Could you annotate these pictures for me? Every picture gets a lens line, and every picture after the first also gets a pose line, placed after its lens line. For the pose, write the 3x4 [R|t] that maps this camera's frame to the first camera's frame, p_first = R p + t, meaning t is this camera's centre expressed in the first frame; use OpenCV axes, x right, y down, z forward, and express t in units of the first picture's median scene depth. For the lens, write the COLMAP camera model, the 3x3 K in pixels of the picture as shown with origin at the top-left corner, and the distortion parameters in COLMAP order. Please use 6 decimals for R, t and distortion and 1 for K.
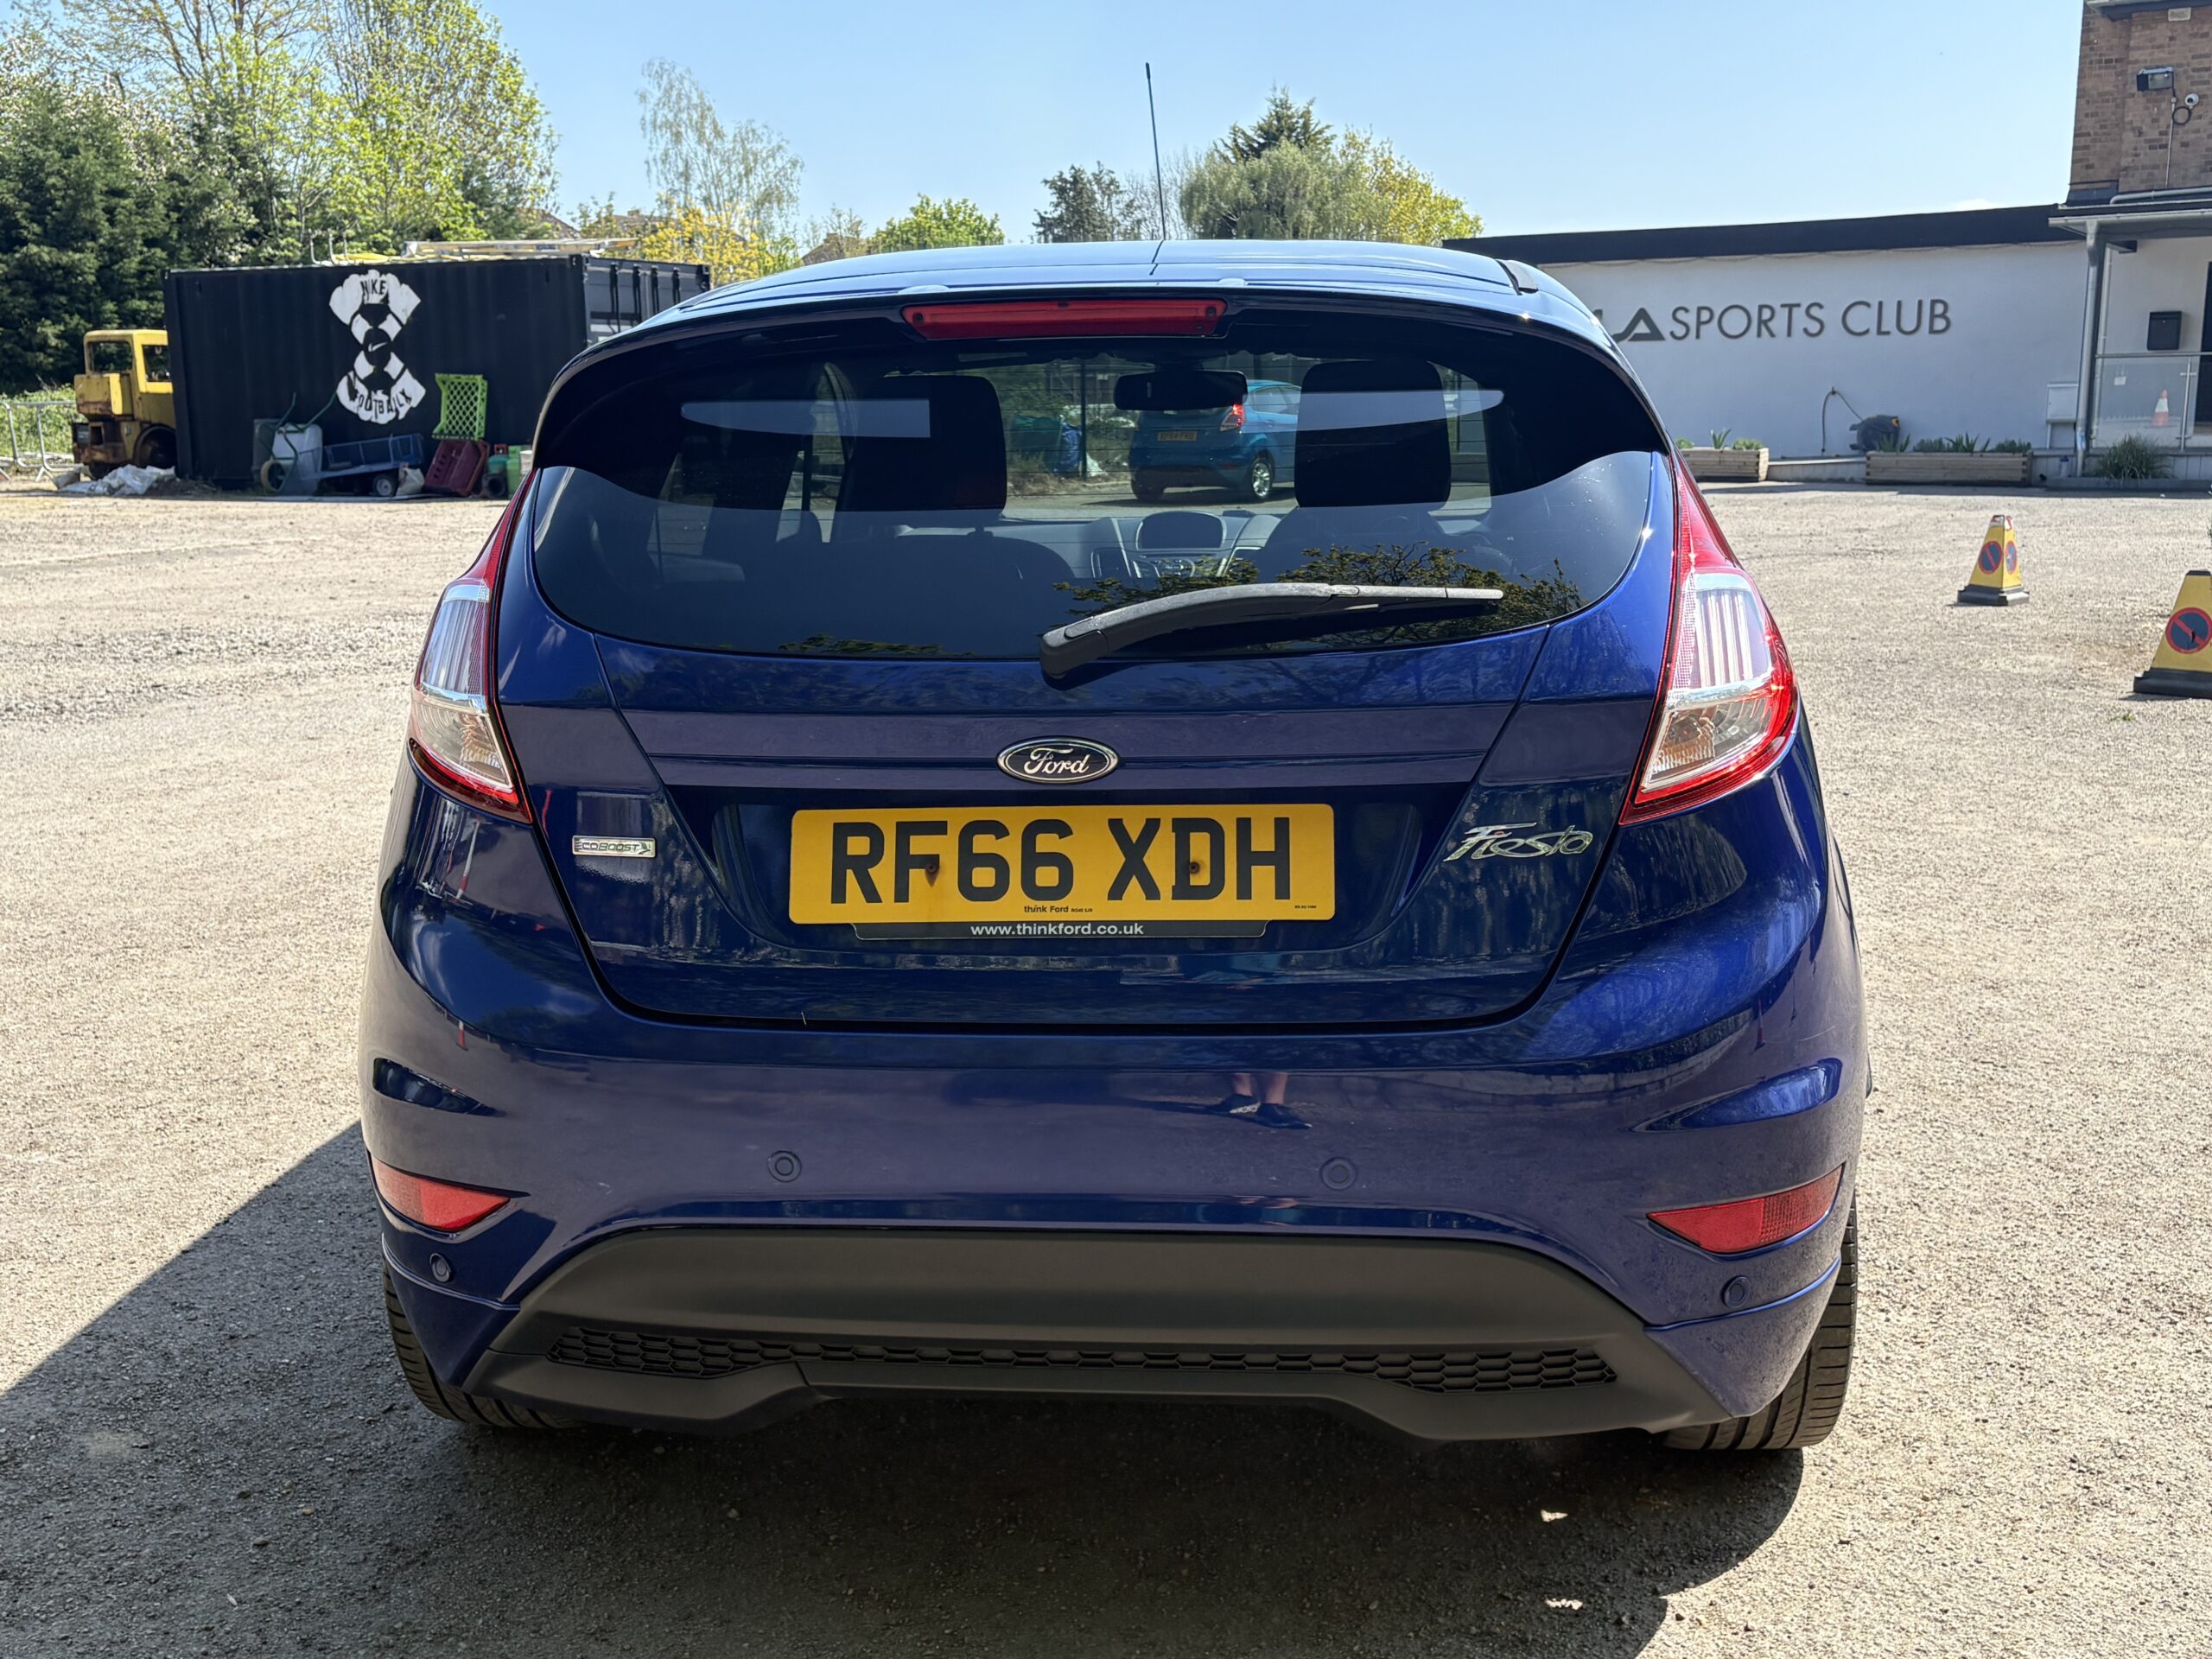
lens RADIAL K [[2273.5, 0, 1108.8], [0, 2273.5, 825.9], [0, 0, 1]] dist [0.034761, 0.000000]
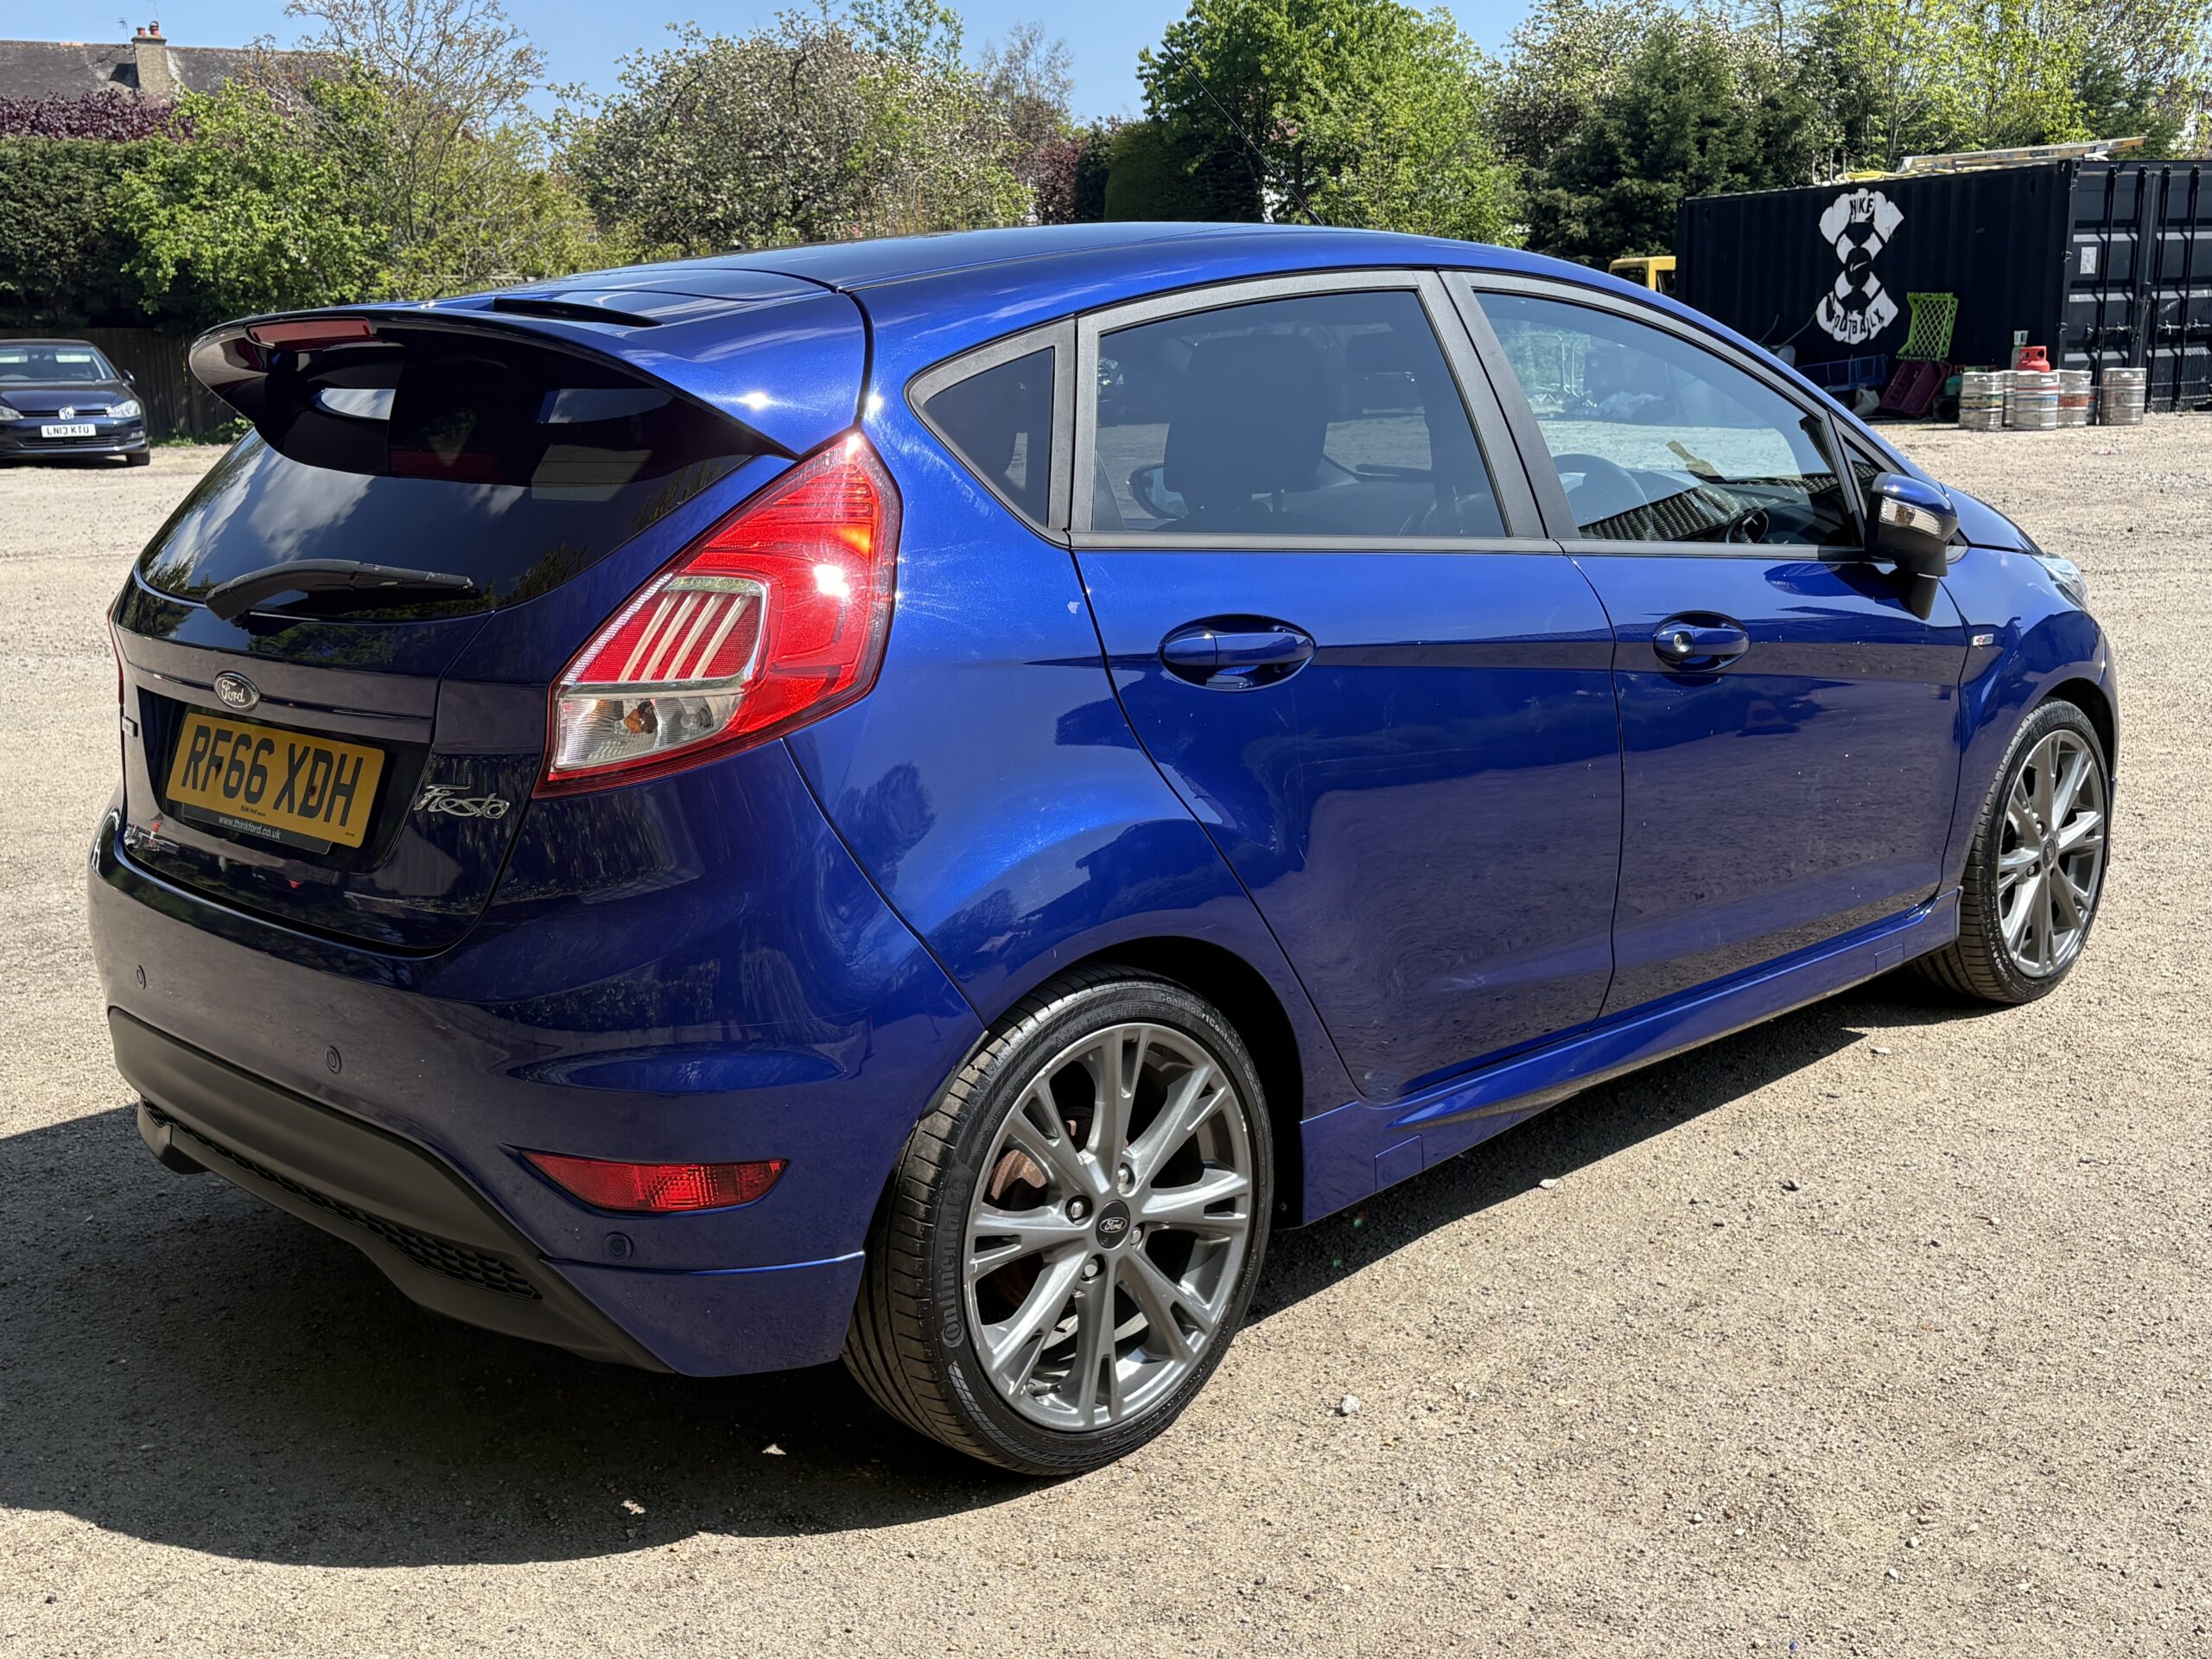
lens RADIAL K [[2273.5, 0, 1105.6], [0, 2273.5, 825.8], [0, 0, 1]] dist [0.034761, 0.000000]
pose [[0.762664, 0.130421, -0.633510, 0.093523], [-0.106914, 0.991406, 0.075390, -0.008268], [0.637898, 0.010234, 0.770053, 0.027241]]
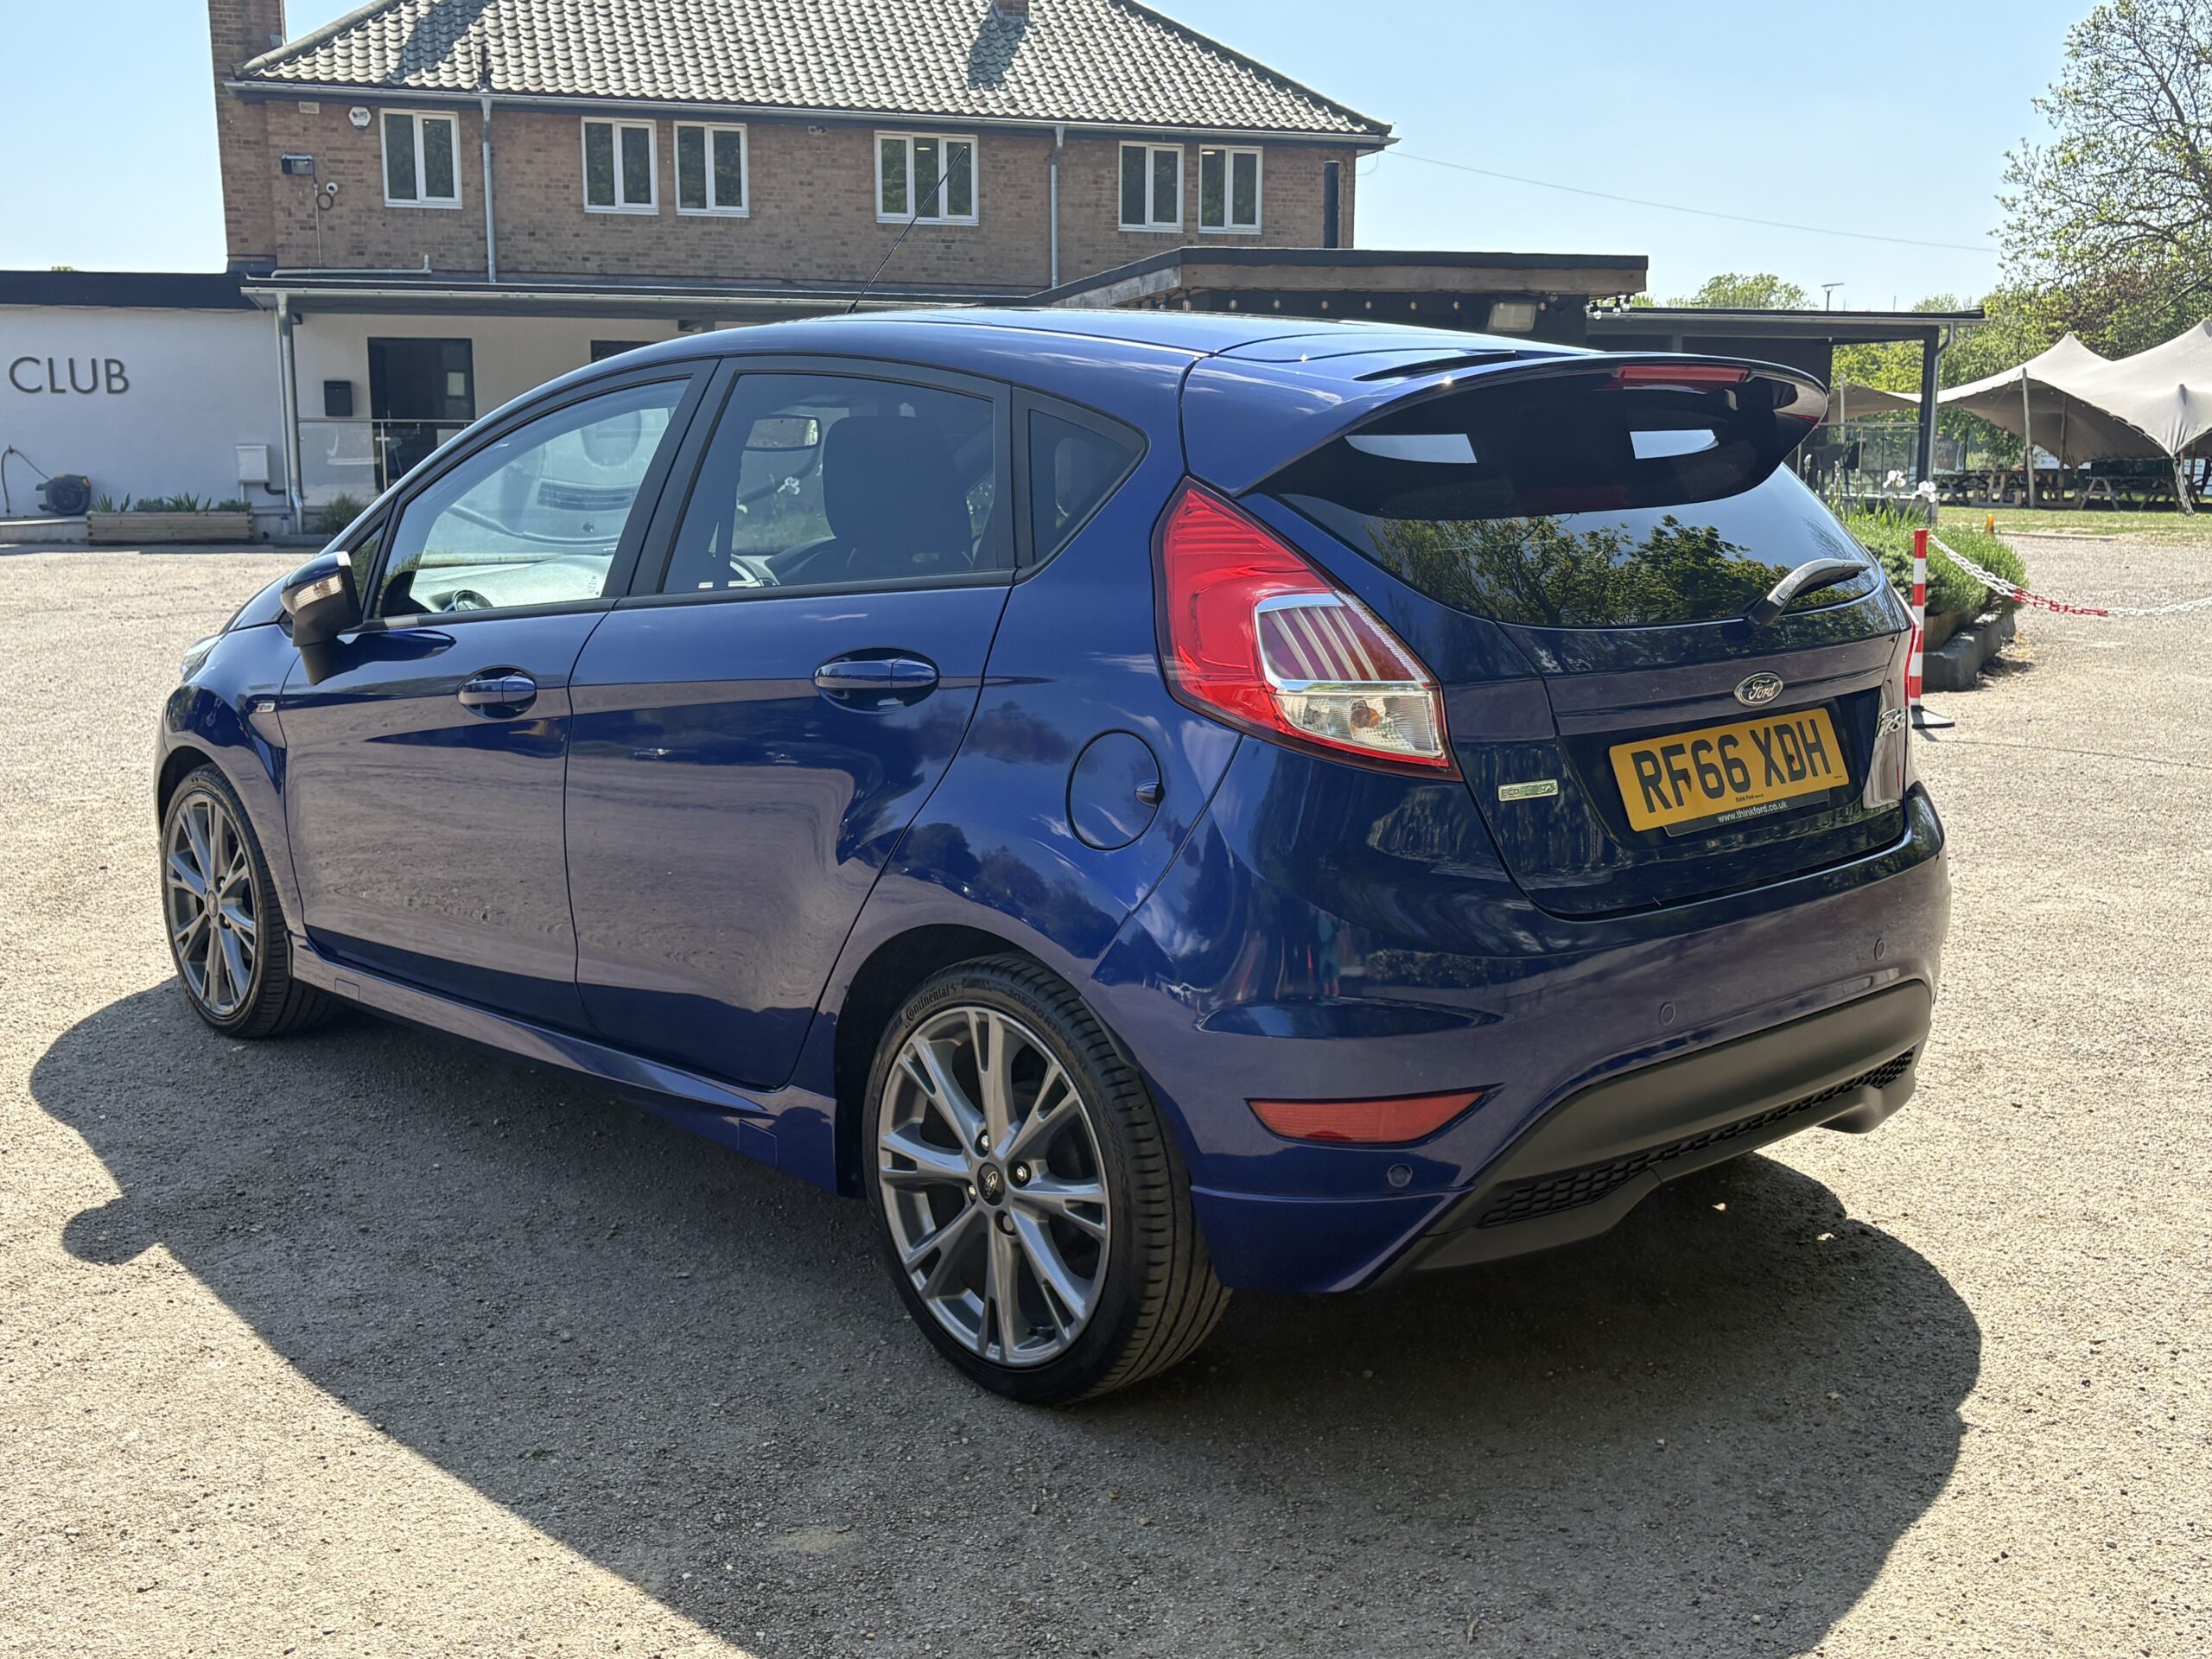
lens RADIAL K [[2273.5, 0, 1090.8], [0, 2273.5, 818.0], [0, 0, 1]] dist [0.034761, 0.000000]
pose [[0.671412, -0.109019, 0.733022, -0.108690], [0.131429, 0.990958, 0.026999, -0.003420], [-0.729337, 0.078213, 0.679669, 0.028511]]
